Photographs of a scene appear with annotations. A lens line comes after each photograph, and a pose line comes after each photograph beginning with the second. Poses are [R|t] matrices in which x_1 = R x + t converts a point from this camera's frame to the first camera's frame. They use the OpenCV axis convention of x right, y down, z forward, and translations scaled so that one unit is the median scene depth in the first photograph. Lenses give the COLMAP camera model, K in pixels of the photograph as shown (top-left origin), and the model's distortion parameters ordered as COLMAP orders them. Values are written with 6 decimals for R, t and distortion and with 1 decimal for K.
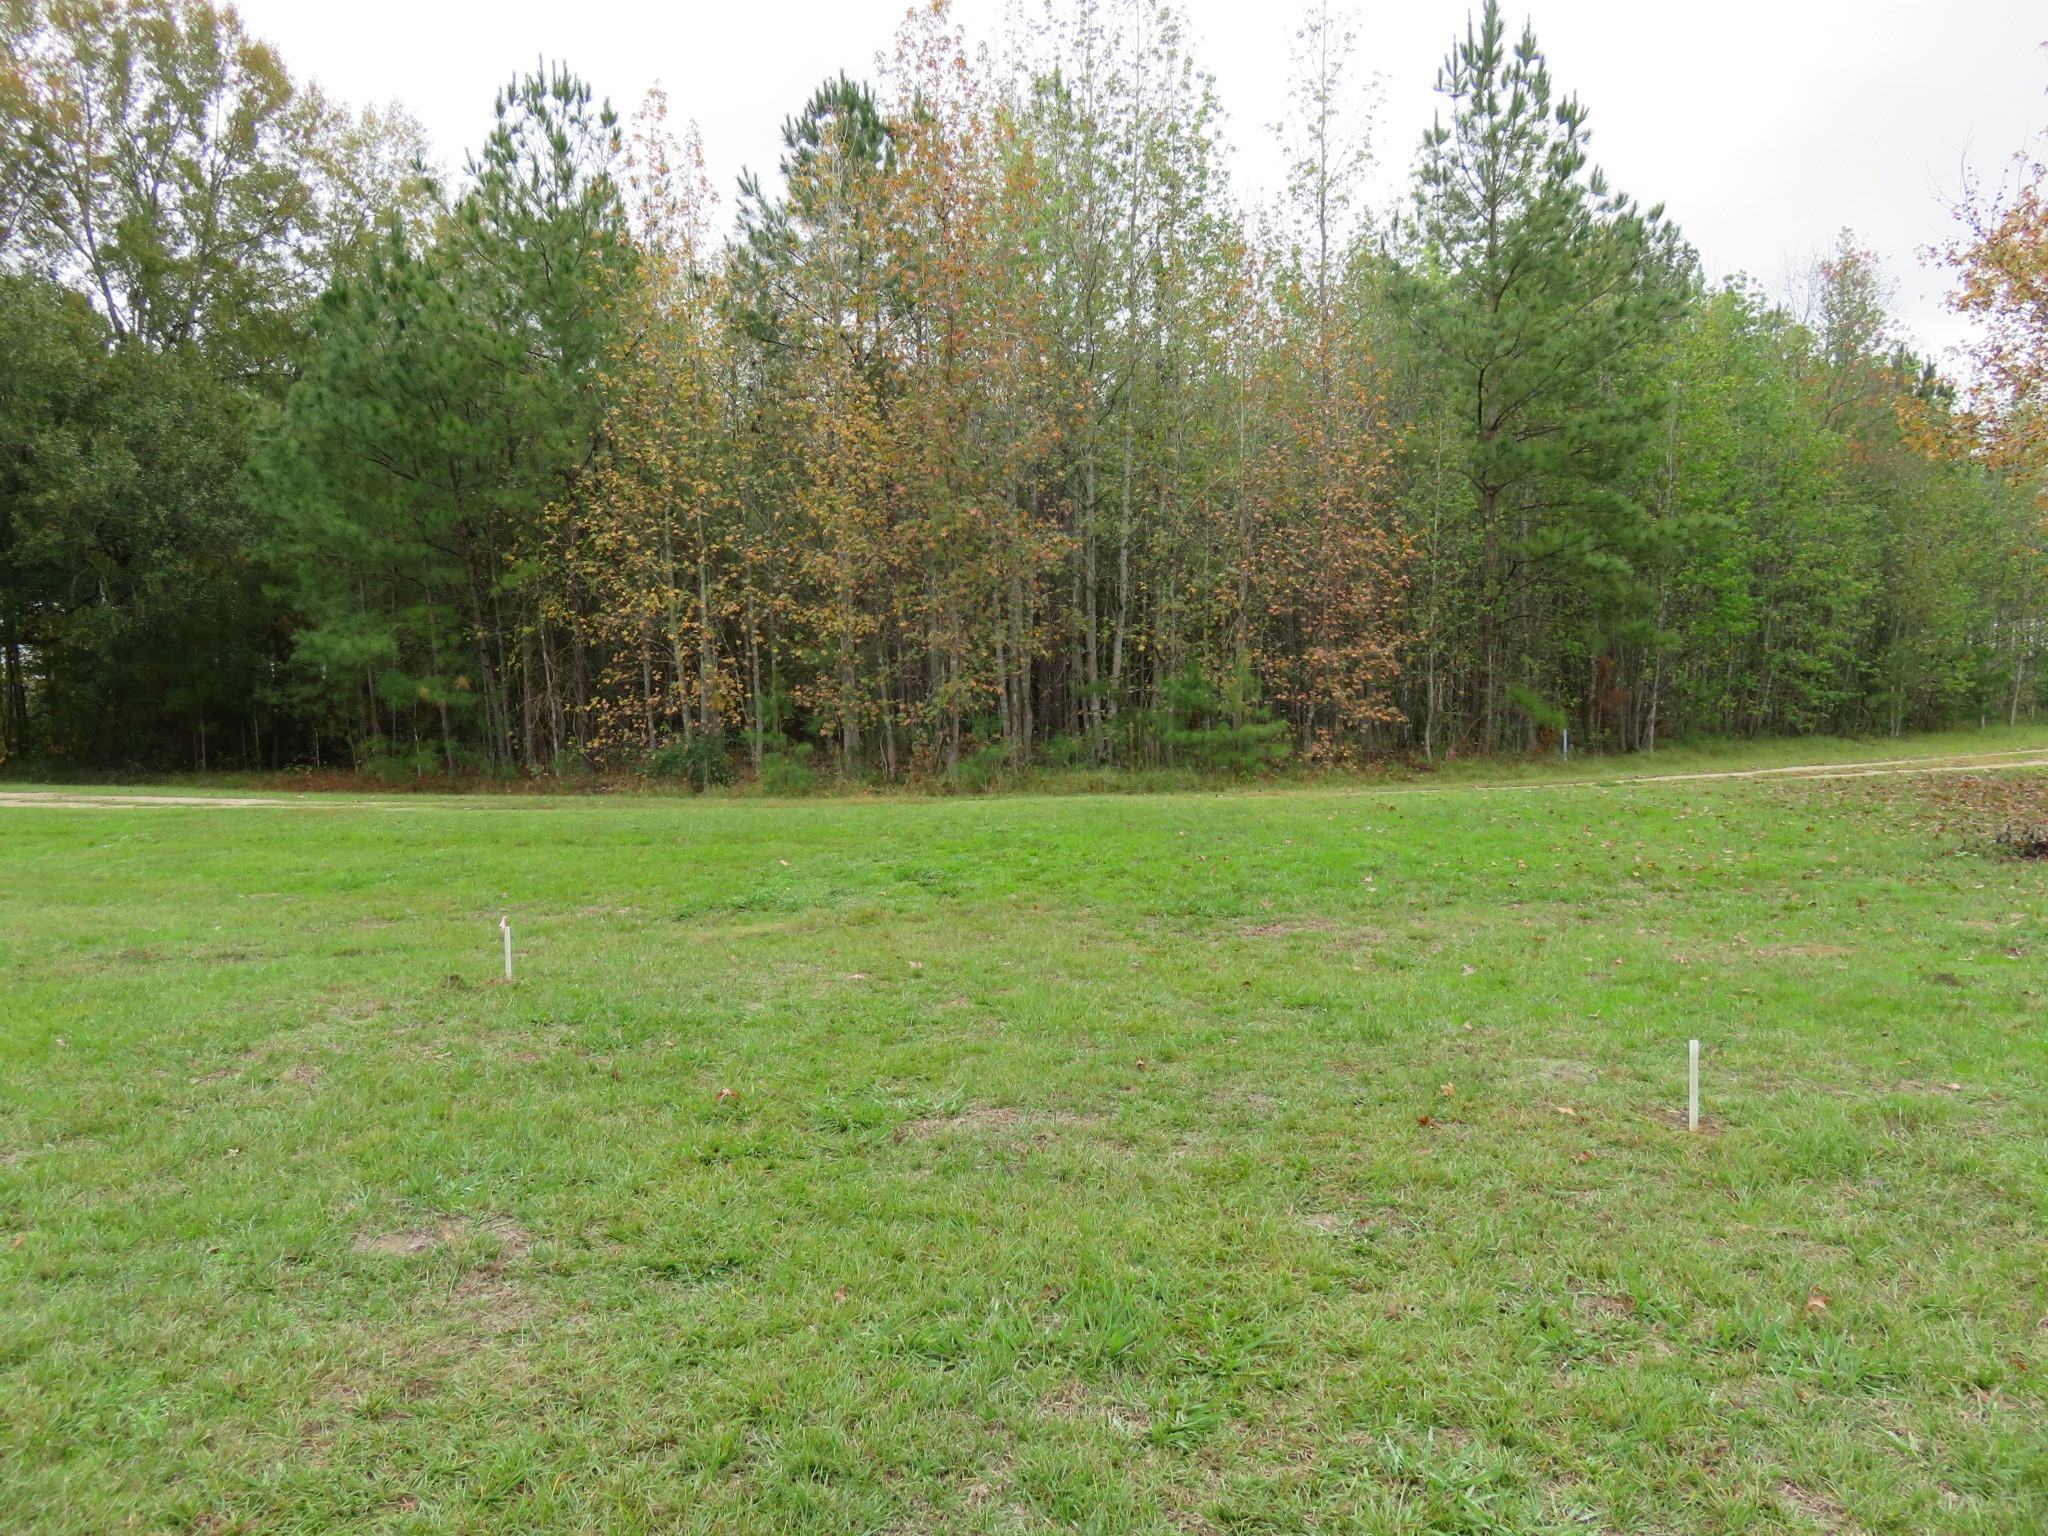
lens RADIAL K [[1506.8, 0, 1024.0], [0, 1506.8, 768.0], [0, 0, 1]] dist [-0.008342, -0.004061]
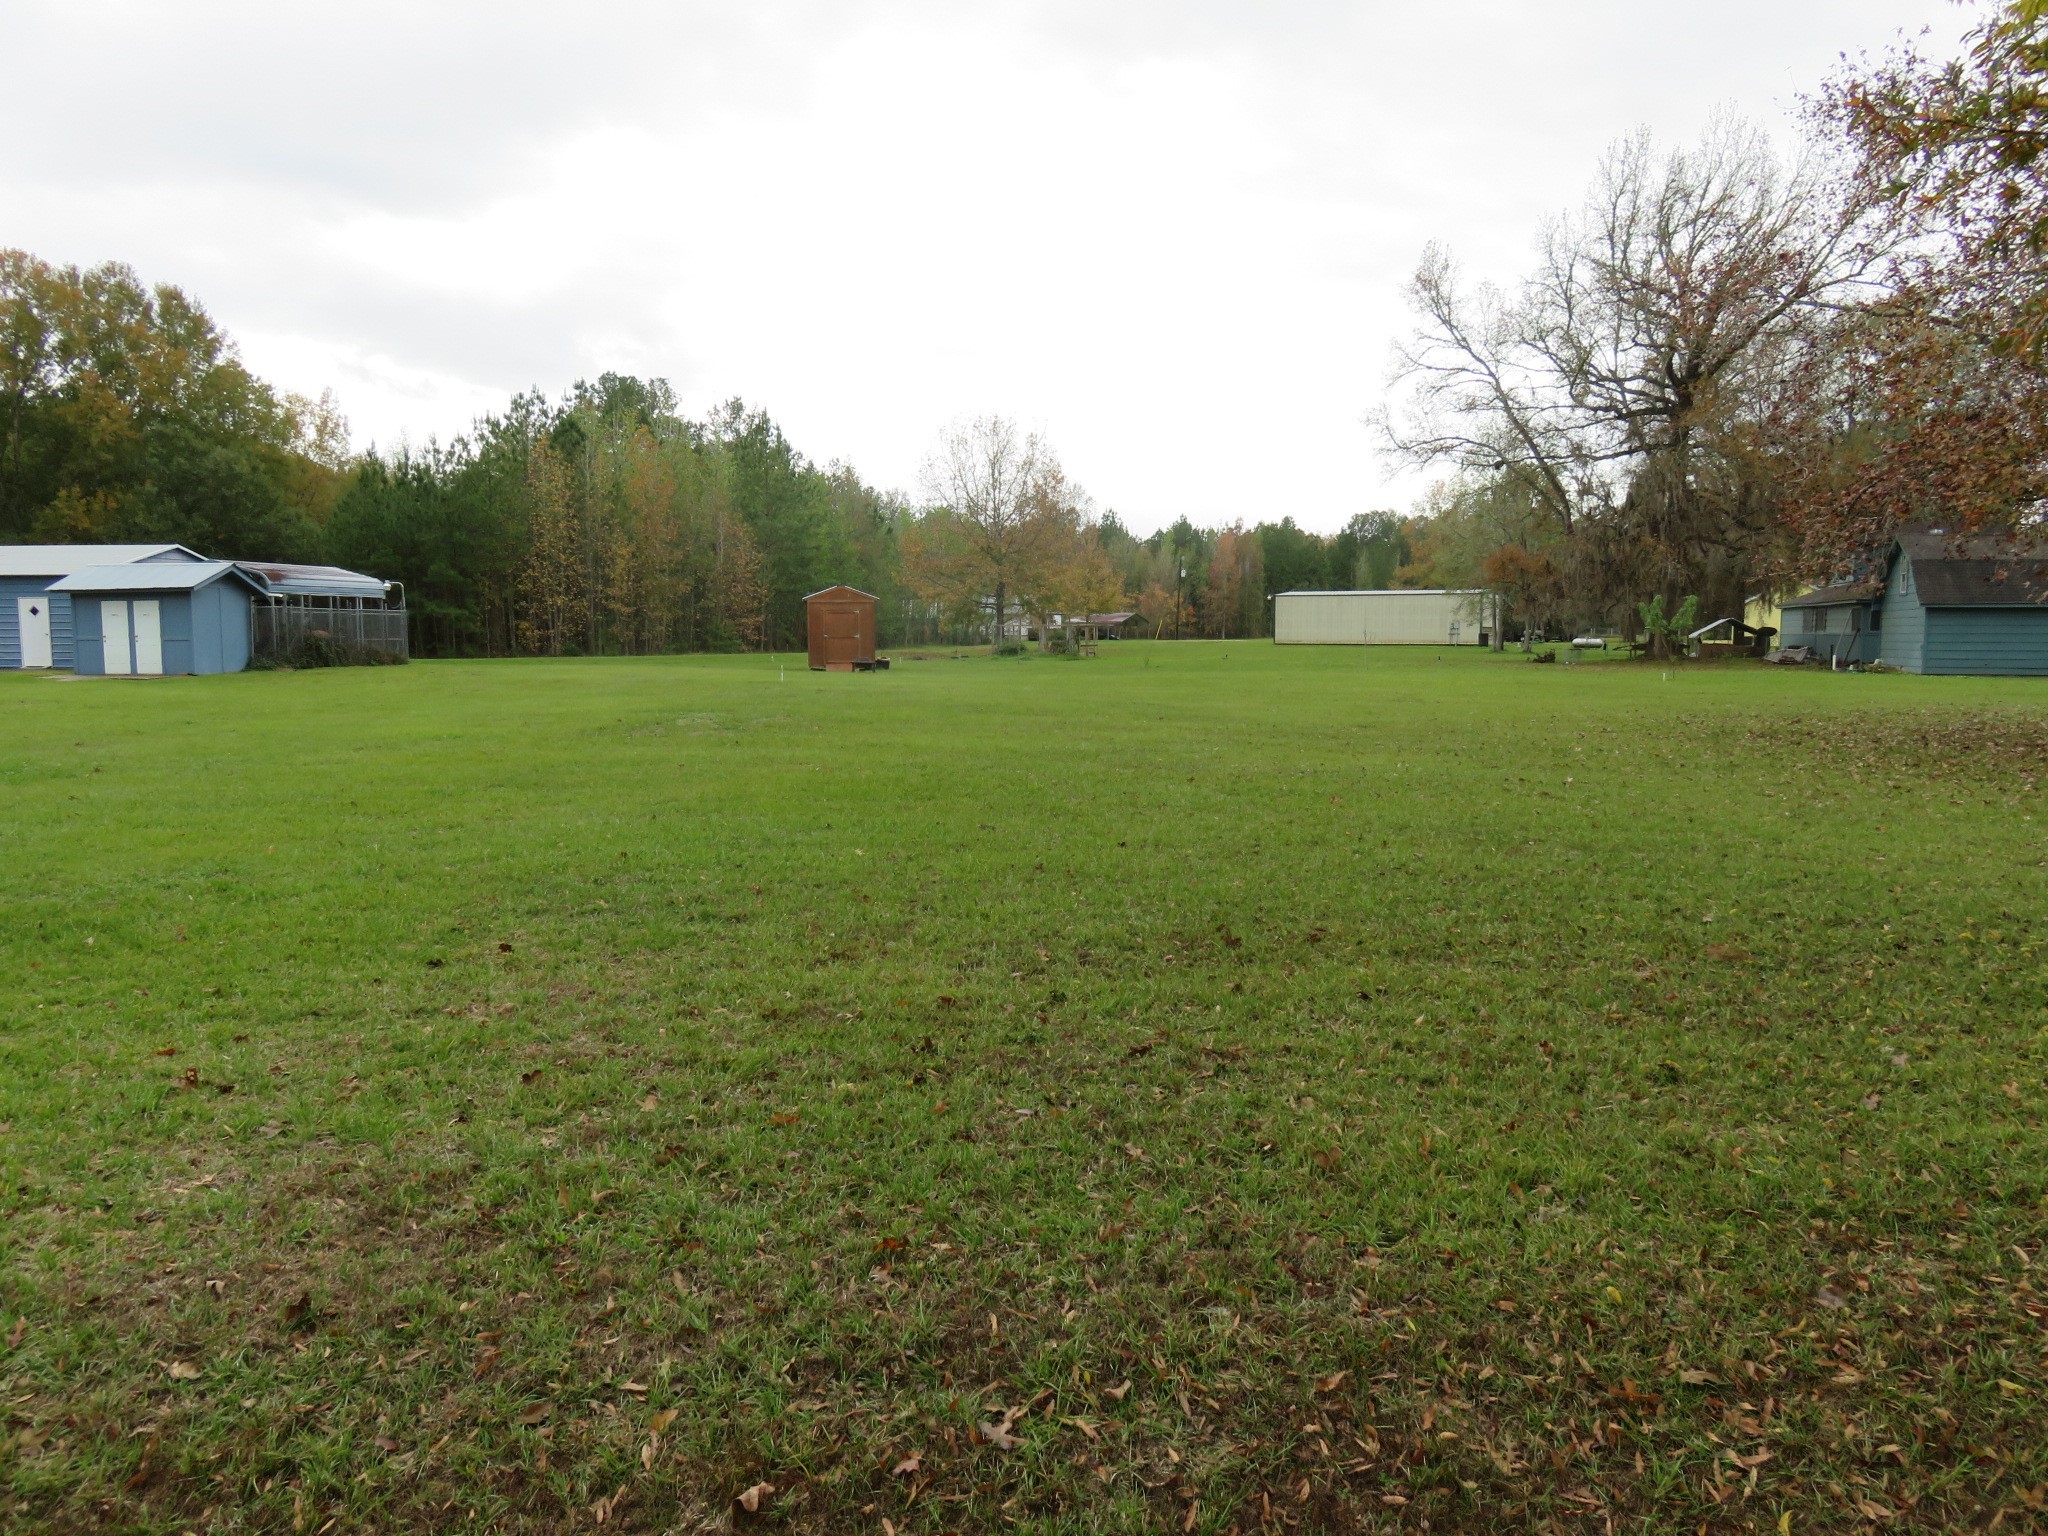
lens RADIAL K [[1506.8, 0, 1024.0], [0, 1506.8, 768.0], [0, 0, 1]] dist [-0.008342, -0.004061]
pose [[0.790811, -0.041164, 0.610675, -1.205553], [0.022359, 0.999013, 0.038386, 0.123150], [-0.611652, -0.016702, 0.790951, -1.811983]]
